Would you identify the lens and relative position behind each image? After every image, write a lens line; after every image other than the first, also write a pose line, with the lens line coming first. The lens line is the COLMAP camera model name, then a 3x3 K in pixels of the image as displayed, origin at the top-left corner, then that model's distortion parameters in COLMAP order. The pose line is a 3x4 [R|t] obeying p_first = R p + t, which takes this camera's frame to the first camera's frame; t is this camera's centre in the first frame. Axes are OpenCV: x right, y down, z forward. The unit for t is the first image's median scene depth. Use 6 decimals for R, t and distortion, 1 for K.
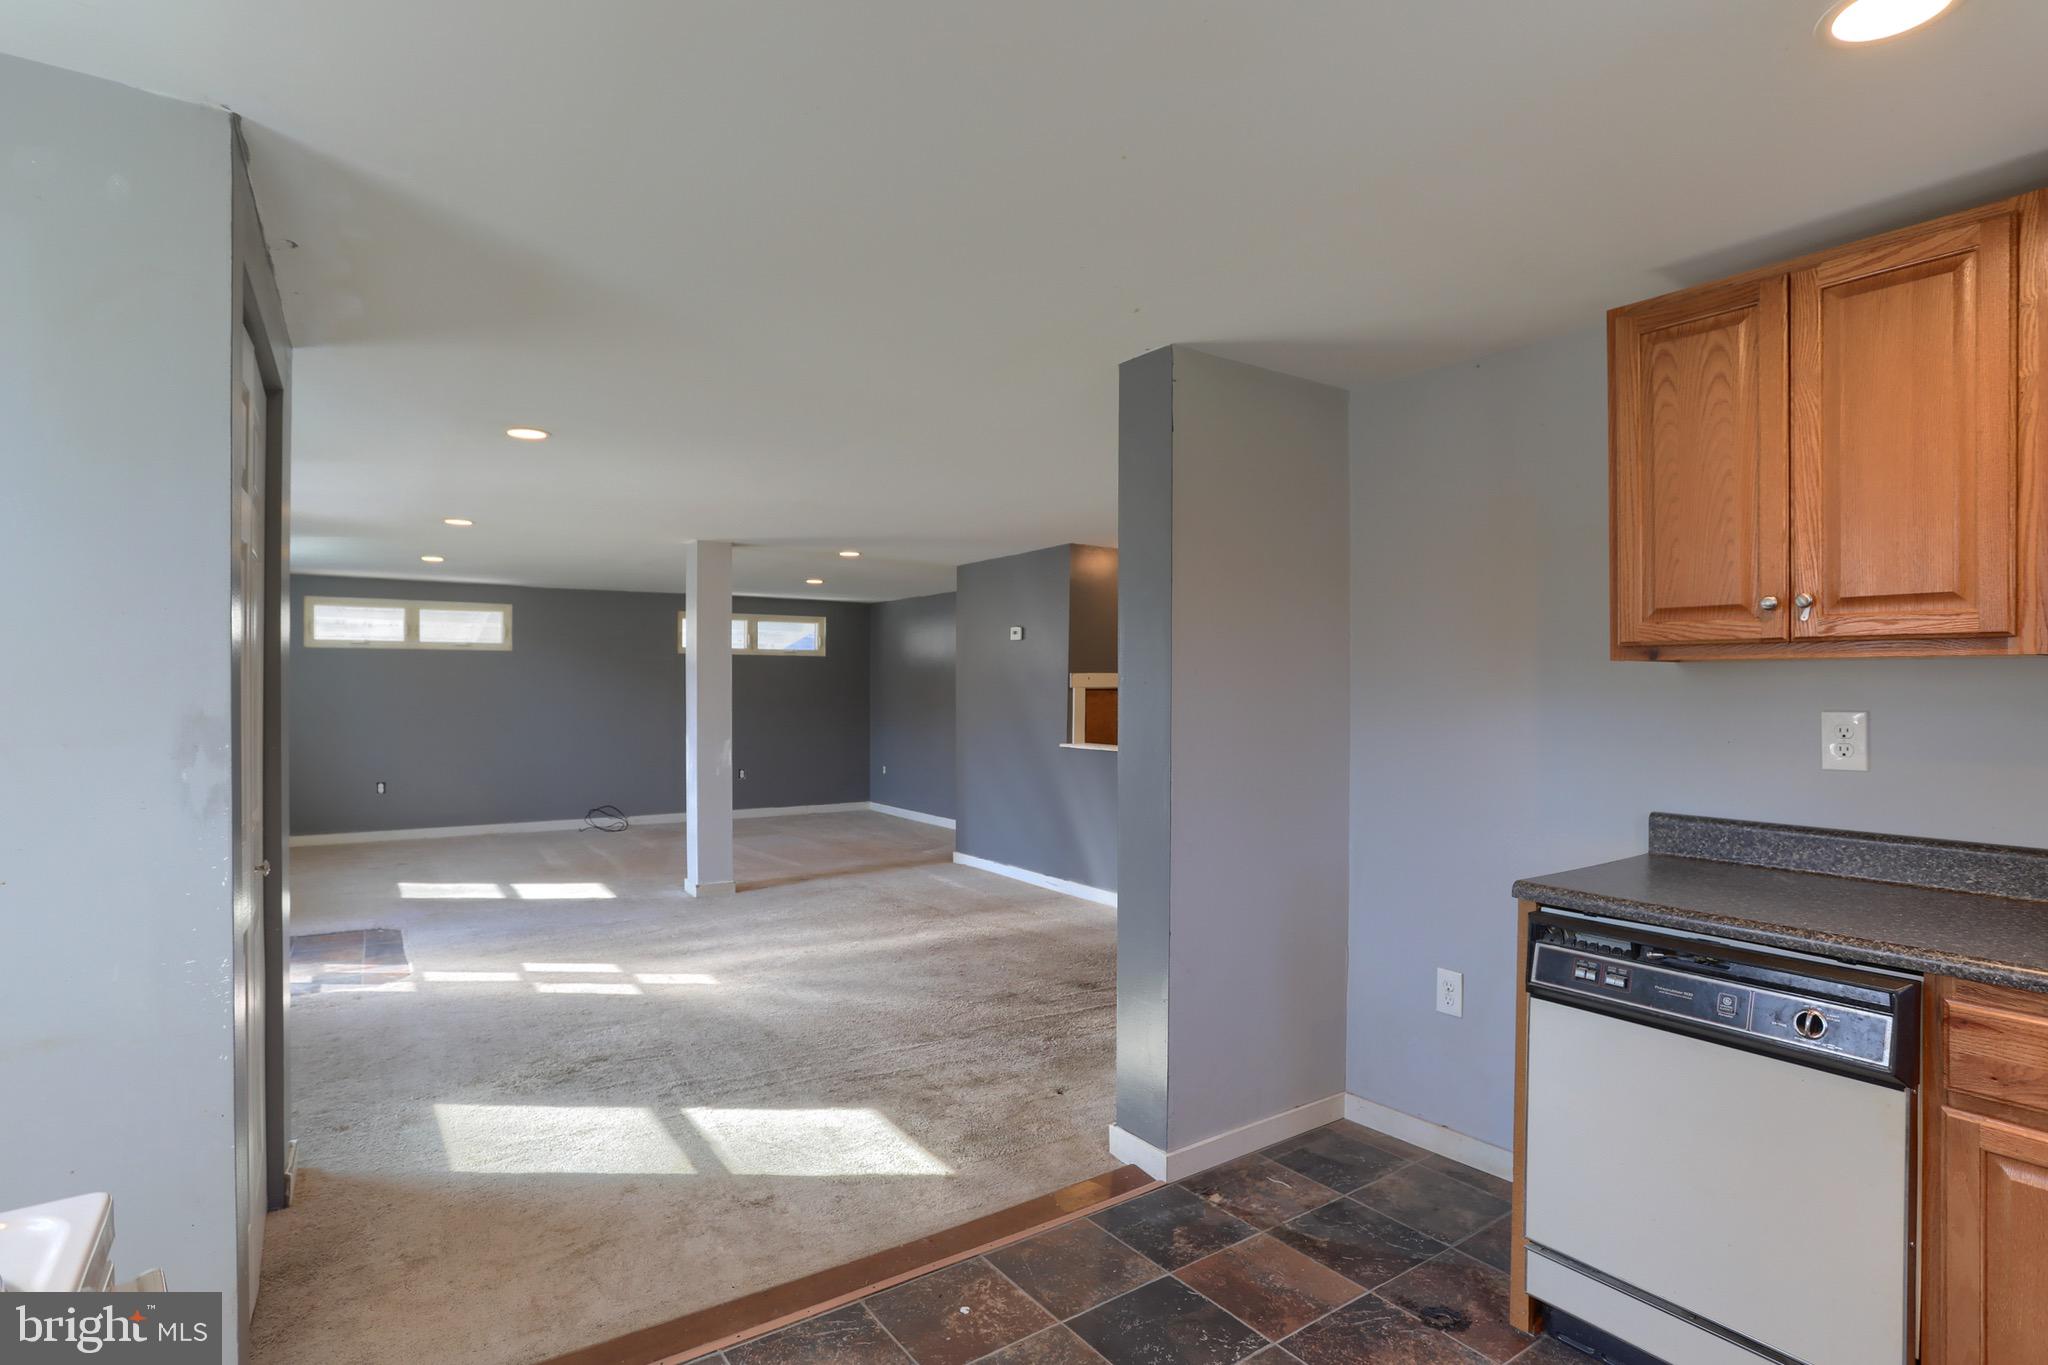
lens RADIAL K [[1066.3, 0, 1012.7], [0, 1066.3, 680.2], [0, 0, 1]] dist [-0.053910, 0.031651]
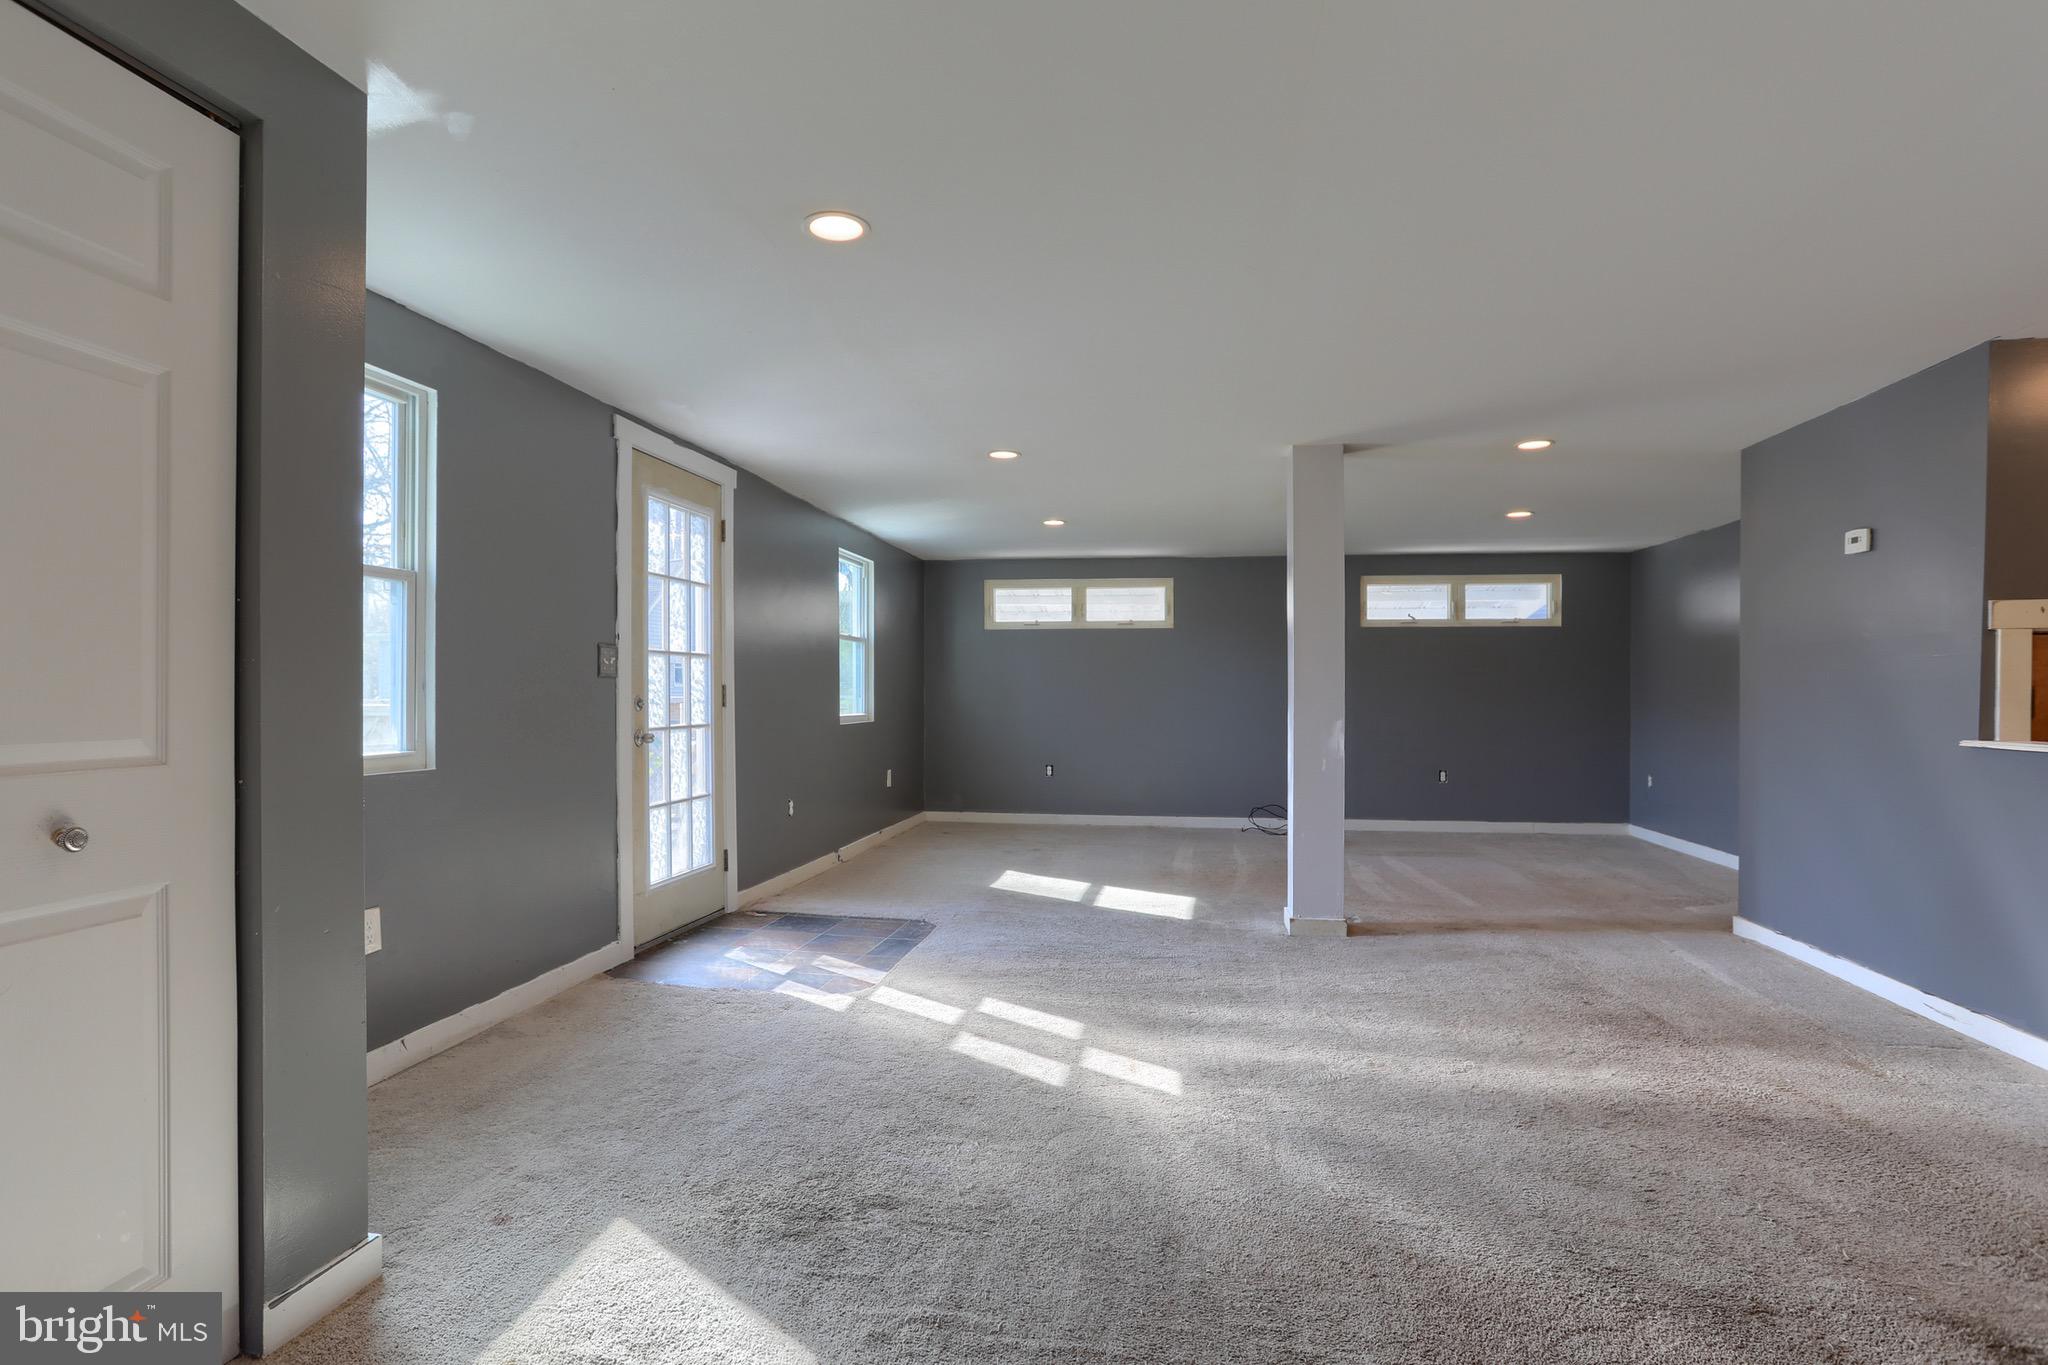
lens RADIAL K [[1024.0, 0, 1017.8], [0, 1024.0, 690.4], [0, 0, 1]] dist [-0.049382, 0.027622]
pose [[0.740679, -0.001524, -0.671857, 0.033060], [0.002714, 0.999996, 0.000725, 0.035529], [0.671853, -0.002360, 0.740680, 0.352625]]
